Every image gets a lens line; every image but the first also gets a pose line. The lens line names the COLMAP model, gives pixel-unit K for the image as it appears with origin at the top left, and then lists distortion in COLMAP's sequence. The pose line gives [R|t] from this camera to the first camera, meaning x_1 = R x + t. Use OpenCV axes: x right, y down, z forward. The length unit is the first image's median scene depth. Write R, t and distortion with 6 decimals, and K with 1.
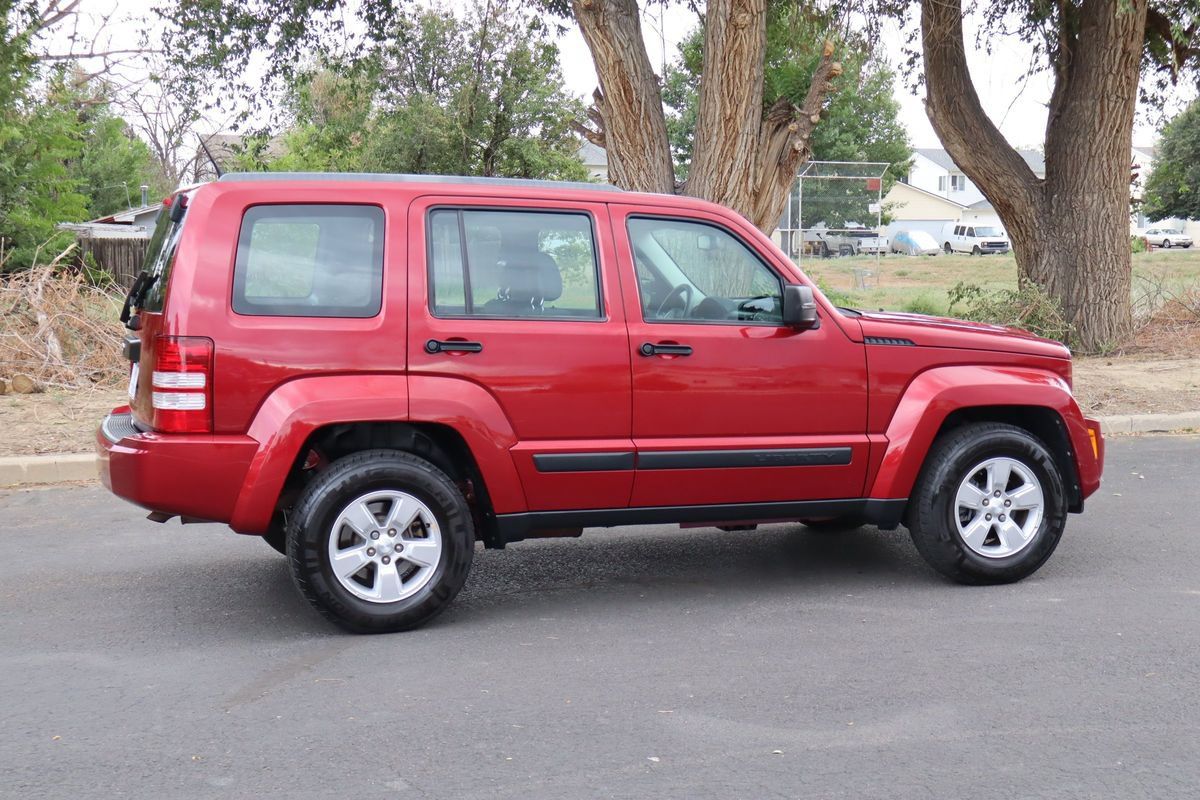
lens RADIAL K [[1701.8, 0, 600.0], [0, 1701.8, 400.0], [0, 0, 1]] dist [0.017200, 0.011517]
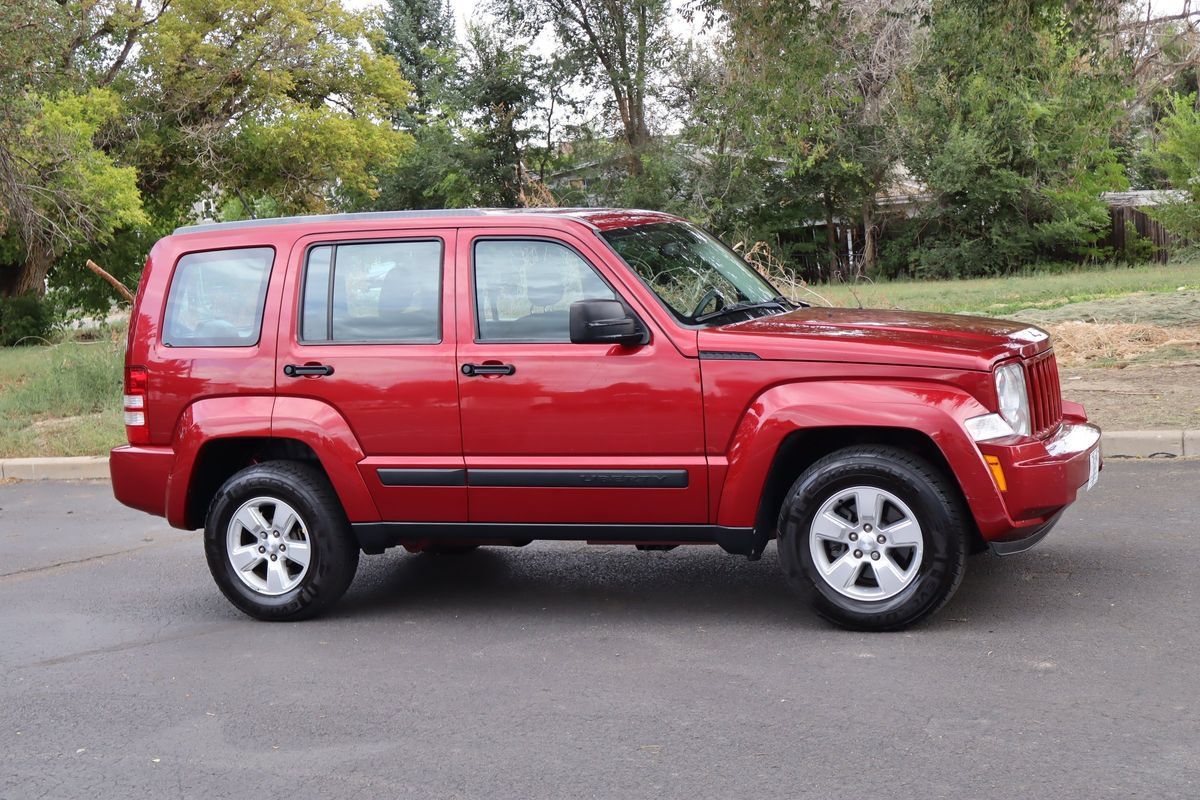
lens RADIAL K [[1701.8, 0, 600.0], [0, 1701.8, 400.0], [0, 0, 1]] dist [0.017200, 0.011517]
pose [[0.752816, 0.000945, -0.658230, 0.724916], [0.002583, 0.999987, 0.004389, -0.014801], [0.658225, -0.005004, 0.752804, 0.263276]]
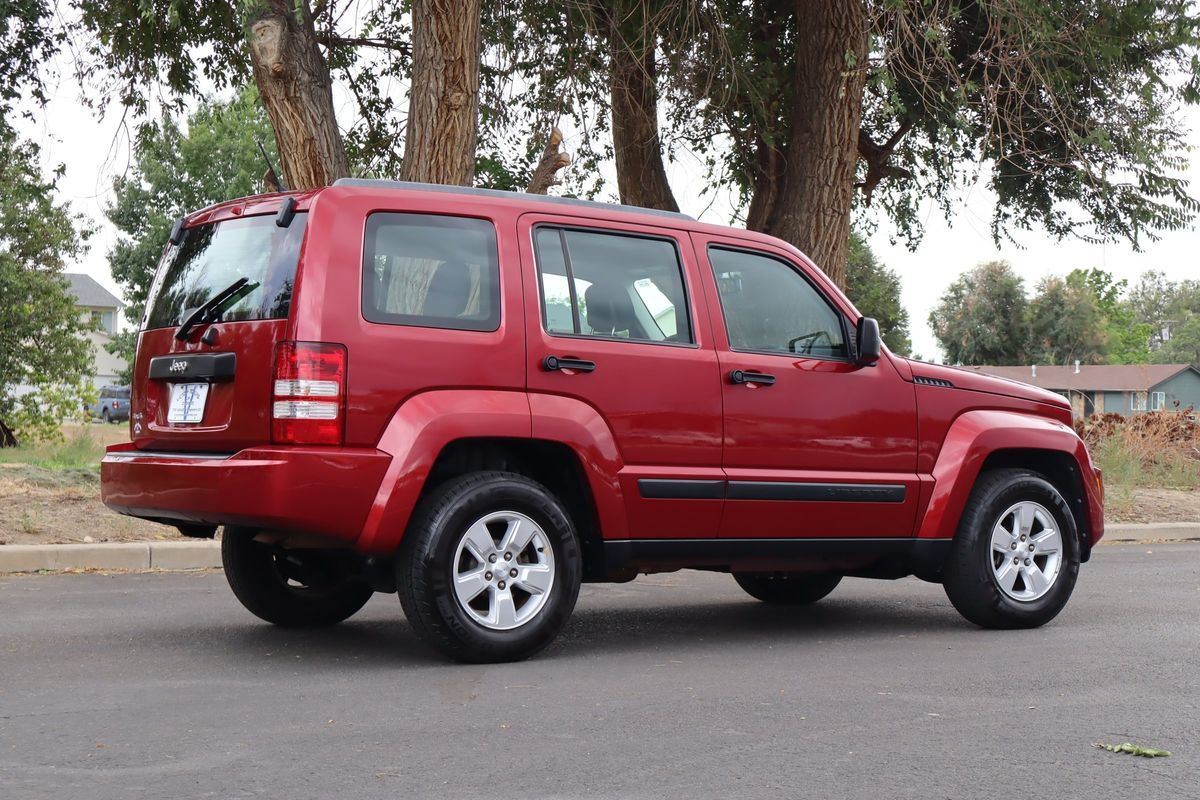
lens RADIAL K [[2202.0, 0, 600.0], [0, 2202.0, 400.0], [0, 0, 1]] dist [0.031613, 0.064583]
pose [[0.958352, 0.019779, 0.284905, -0.392578], [0.009796, 0.994735, -0.102008, 0.107814], [-0.285422, 0.100551, 0.953113, -0.187412]]
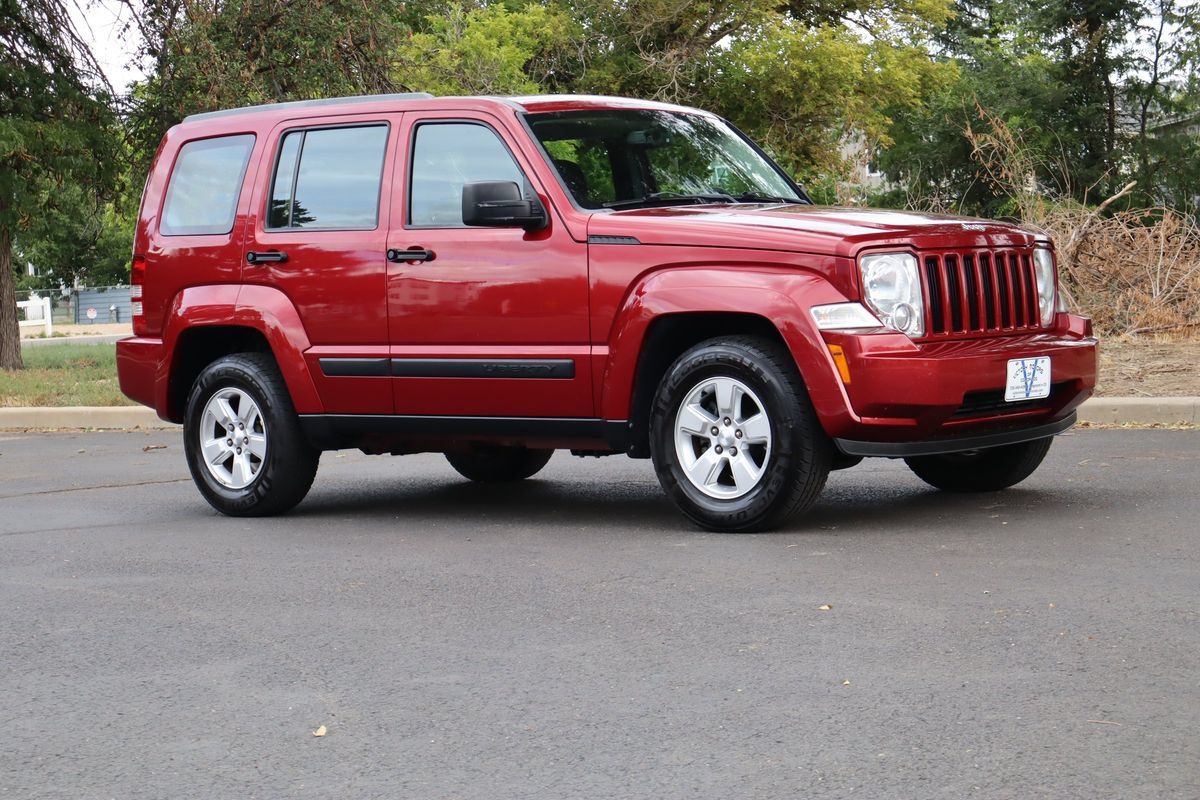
lens RADIAL K [[2398.9, 0, 600.0], [0, 2398.9, 400.0], [0, 0, 1]] dist [-0.015244, -0.011993]
pose [[0.513049, 0.013697, -0.858250, 1.231533], [-0.042716, 0.999041, -0.009591, 0.060224], [0.857296, 0.041582, 0.513143, 0.364858]]
